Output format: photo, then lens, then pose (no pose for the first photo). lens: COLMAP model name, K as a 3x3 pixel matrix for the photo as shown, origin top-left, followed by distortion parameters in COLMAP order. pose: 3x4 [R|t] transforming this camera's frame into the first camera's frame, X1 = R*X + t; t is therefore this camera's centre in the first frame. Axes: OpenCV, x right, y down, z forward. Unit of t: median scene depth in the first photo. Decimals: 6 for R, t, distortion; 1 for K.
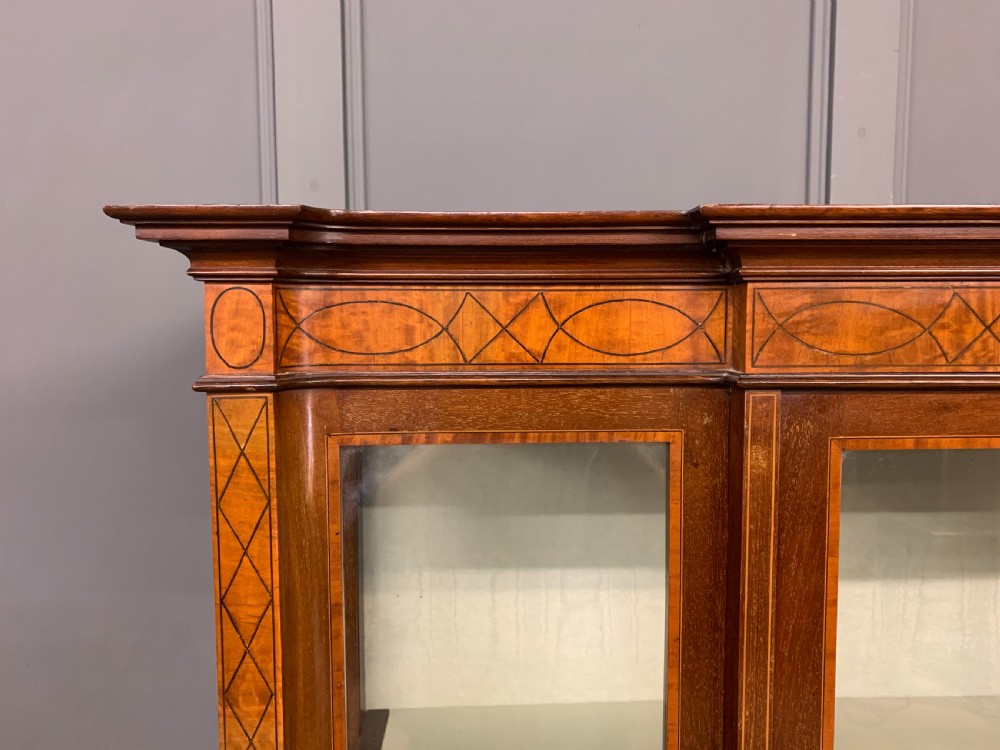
lens RADIAL K [[767.8, 0, 495.6], [0, 767.8, 361.0], [0, 0, 1]] dist [0.033175, -0.021722]
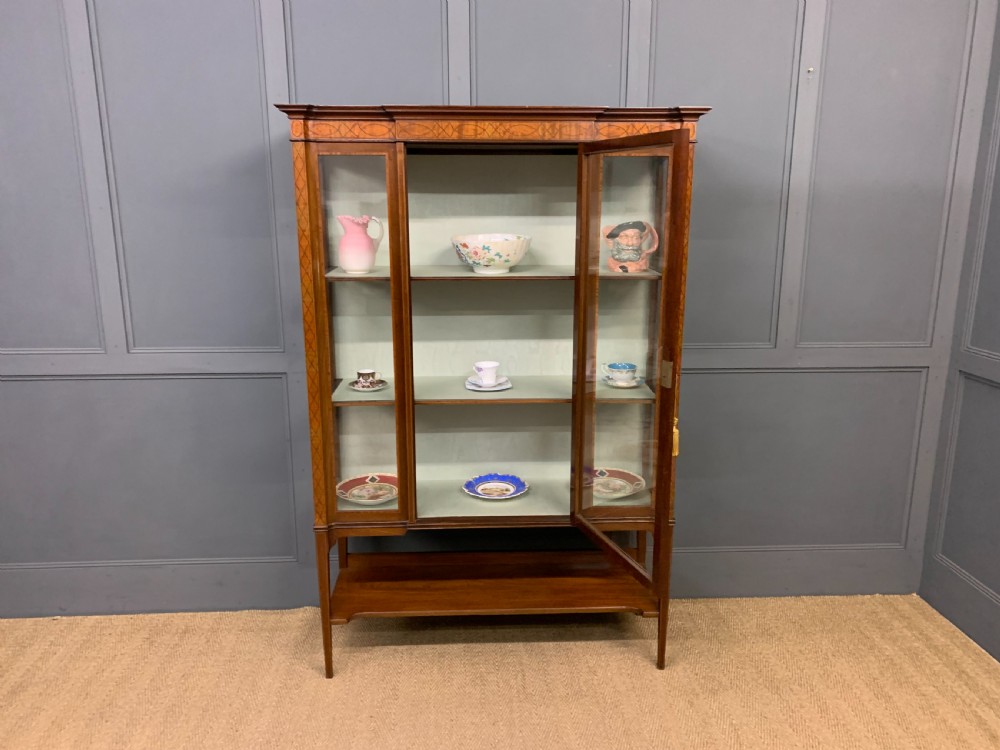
lens RADIAL K [[767.8, 0, 496.9], [0, 767.8, 371.4], [0, 0, 1]] dist [0.033175, -0.021722]
pose [[0.999958, 0.004450, 0.007970, 0.938301], [-0.005573, 0.989128, 0.146954, 0.772808], [-0.007229, -0.146992, 0.989111, -4.216081]]
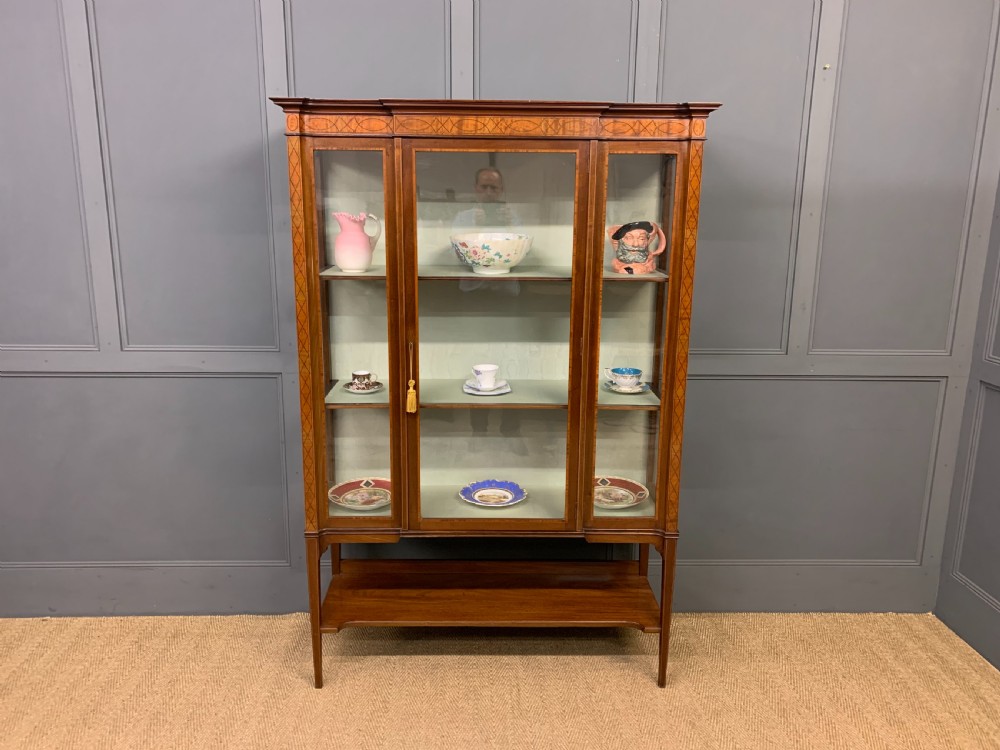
lens RADIAL K [[767.8, 0, 487.9], [0, 767.8, 367.8], [0, 0, 1]] dist [0.033175, -0.021722]
pose [[0.999688, 0.019173, -0.016005, 1.014939], [-0.016733, 0.989911, 0.140700, 0.783753], [0.018541, -0.140388, 0.989923, -4.037008]]
